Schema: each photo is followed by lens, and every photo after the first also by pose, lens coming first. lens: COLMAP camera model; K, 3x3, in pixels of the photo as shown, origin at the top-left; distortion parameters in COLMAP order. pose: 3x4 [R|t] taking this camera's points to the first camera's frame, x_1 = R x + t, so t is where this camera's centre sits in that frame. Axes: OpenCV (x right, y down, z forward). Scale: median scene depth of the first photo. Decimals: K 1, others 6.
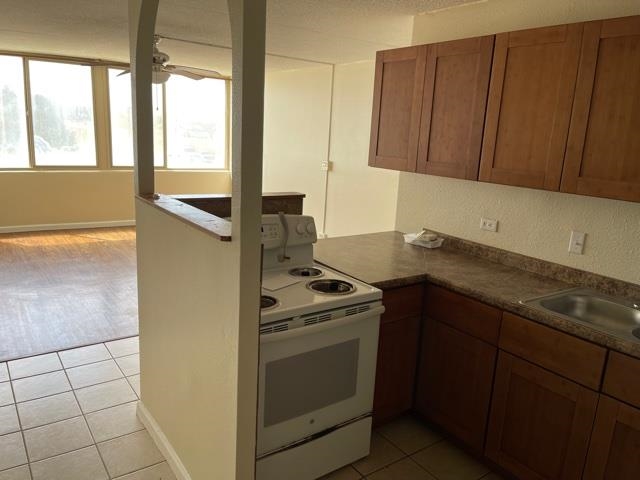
lens RADIAL K [[494.2, 0, 320.0], [0, 494.2, 240.0], [0, 0, 1]] dist [0.022009, -0.004159]
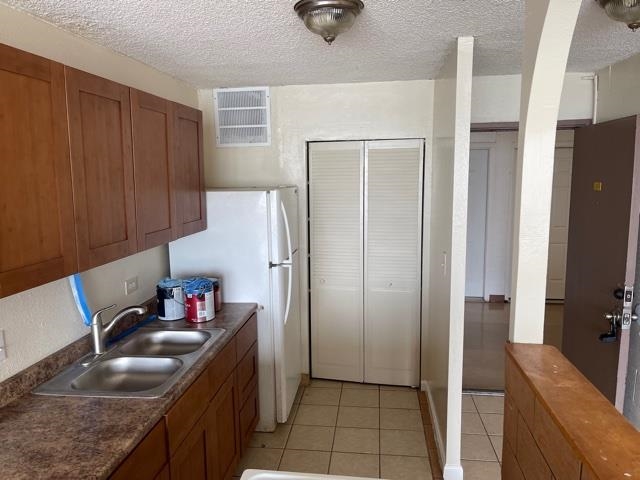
lens RADIAL K [[494.2, 0, 320.0], [0, 494.2, 240.0], [0, 0, 1]] dist [0.022009, -0.004159]
pose [[-0.735168, -0.137930, 0.663704, -0.299988], [0.120330, 0.936980, 0.328008, -0.339819], [-0.667120, 0.321004, -0.672241, 1.189474]]
